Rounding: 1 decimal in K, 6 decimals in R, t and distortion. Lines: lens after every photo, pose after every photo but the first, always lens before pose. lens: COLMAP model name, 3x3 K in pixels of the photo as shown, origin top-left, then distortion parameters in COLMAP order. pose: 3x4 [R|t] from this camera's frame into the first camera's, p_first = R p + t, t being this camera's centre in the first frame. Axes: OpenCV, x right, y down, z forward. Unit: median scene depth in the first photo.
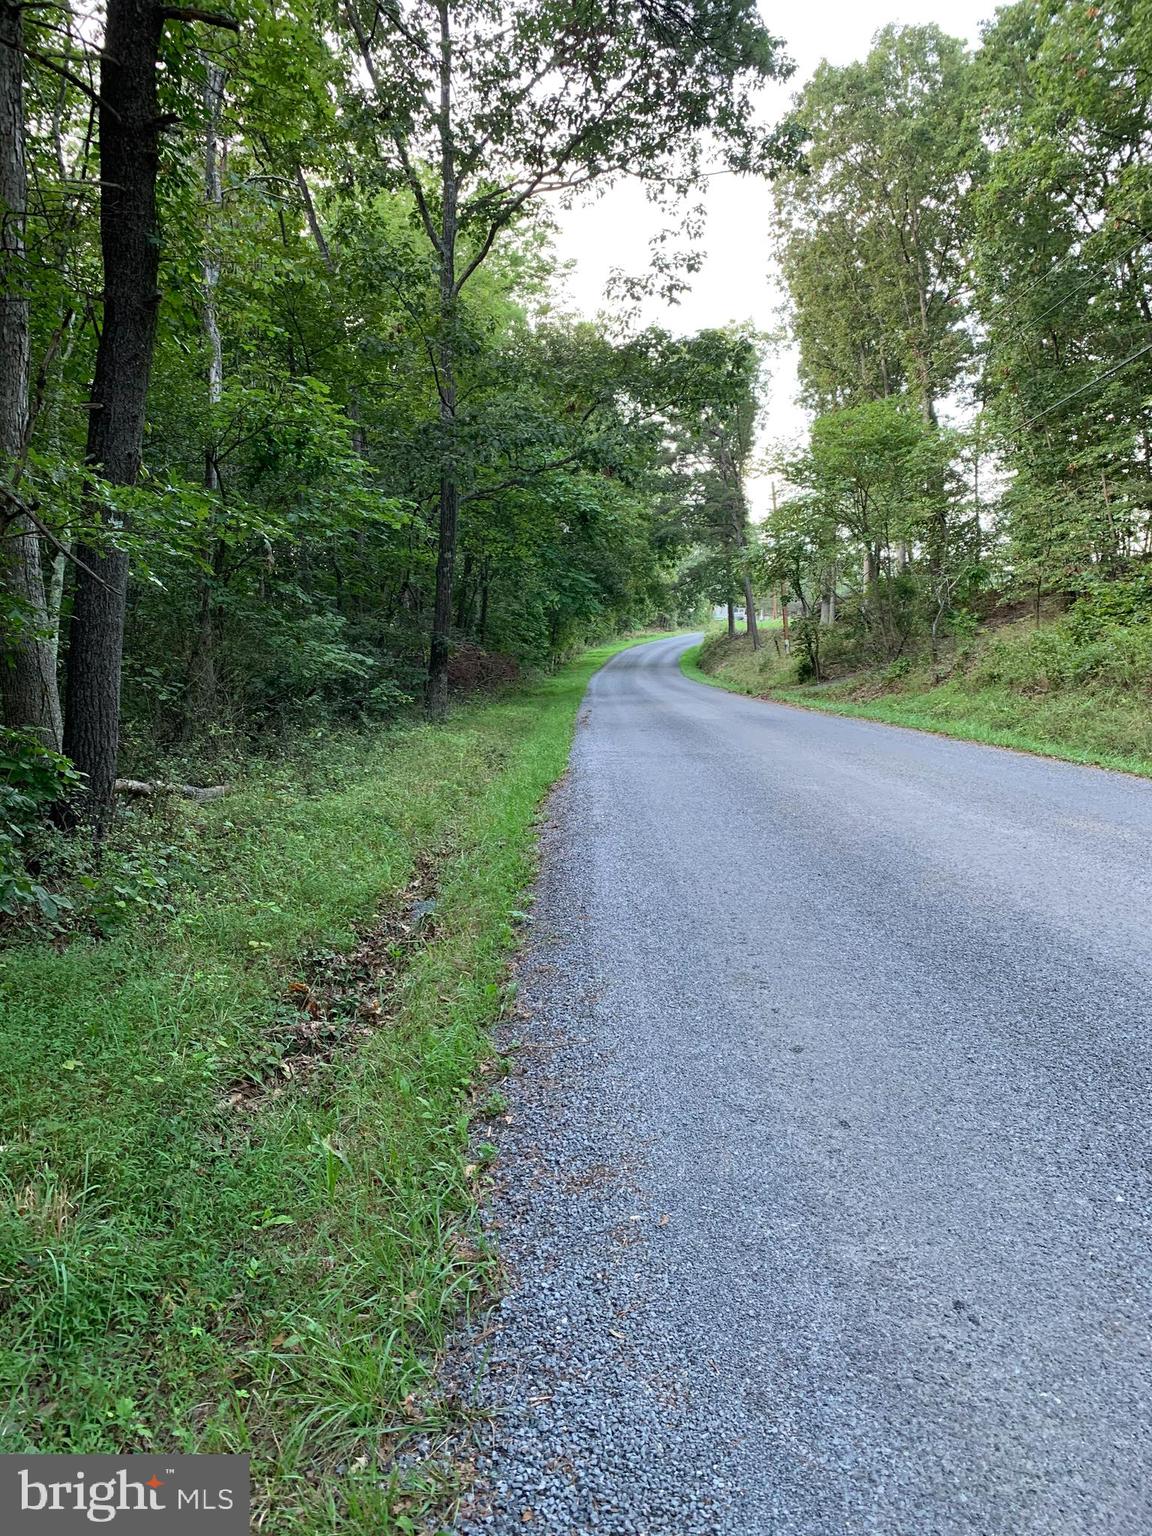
lens RADIAL K [[1154.5, 0, 571.1], [0, 1154.5, 766.3], [0, 0, 1]] dist [-0.005528, -0.004914]
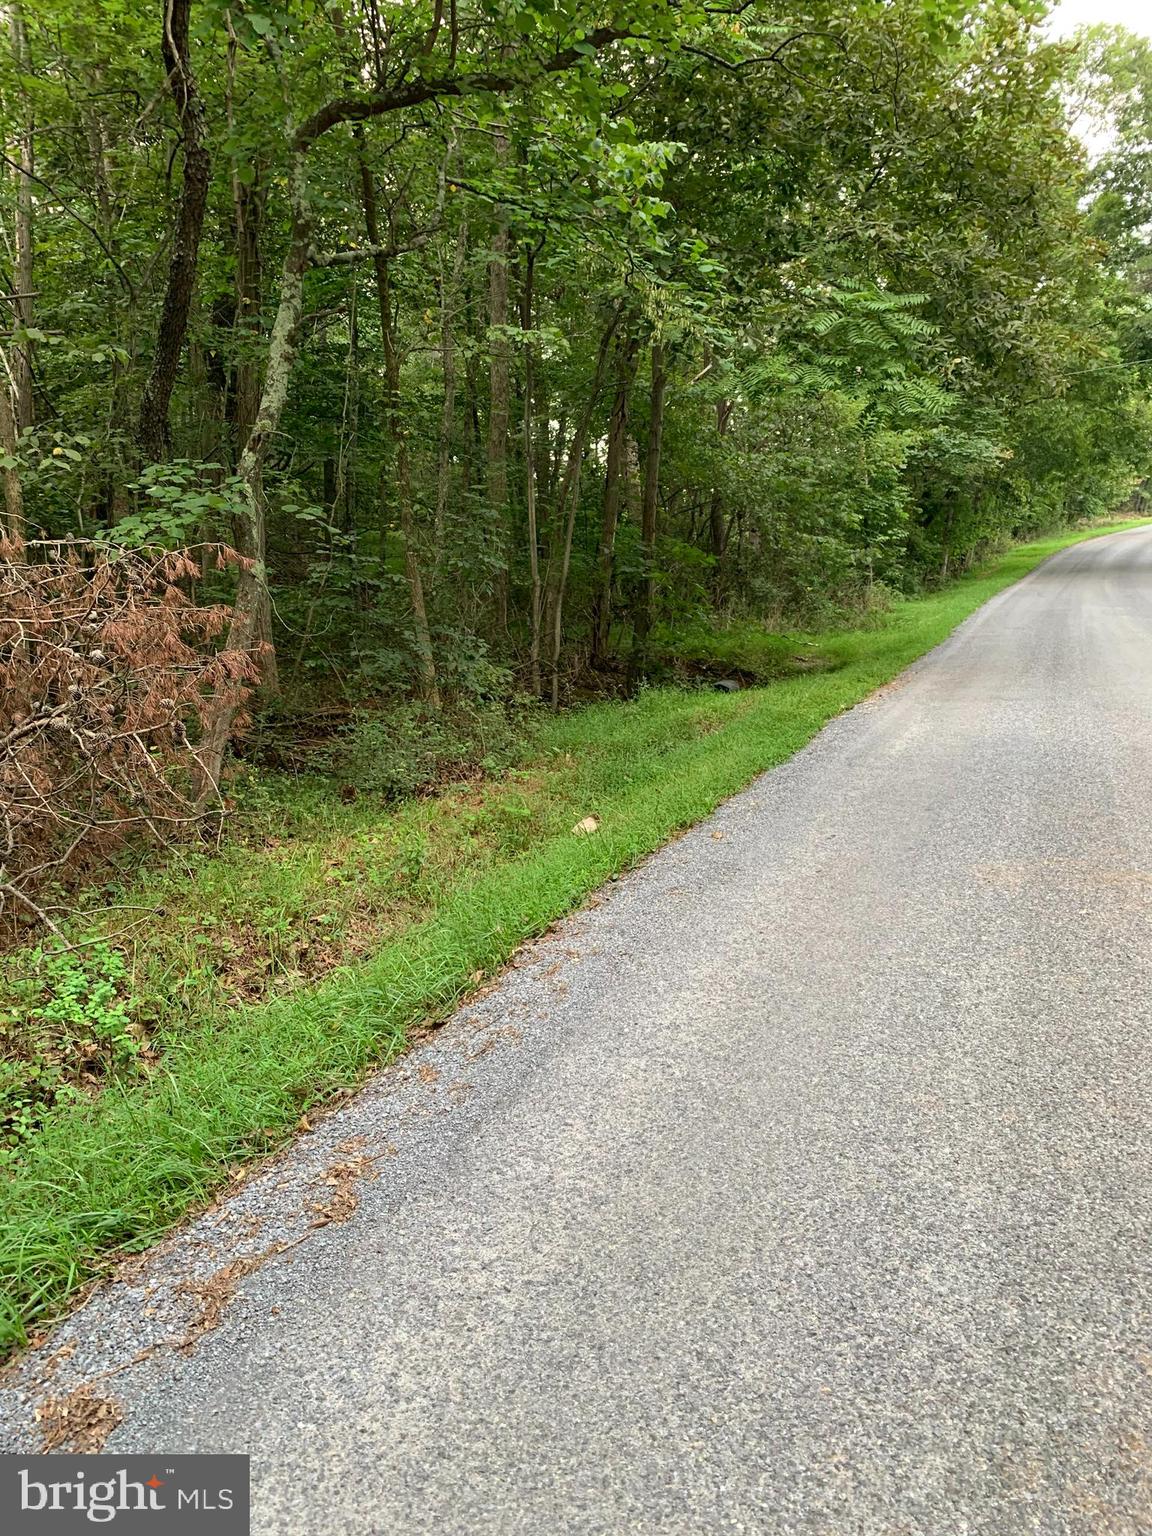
lens RADIAL K [[1154.5, 0, 571.1], [0, 1154.5, 766.3], [0, 0, 1]] dist [-0.005528, -0.004914]
pose [[0.932519, 0.034084, -0.359508, 0.015323], [-0.005089, 0.996677, 0.081292, -0.021546], [0.361084, -0.073977, 0.929594, 0.222489]]
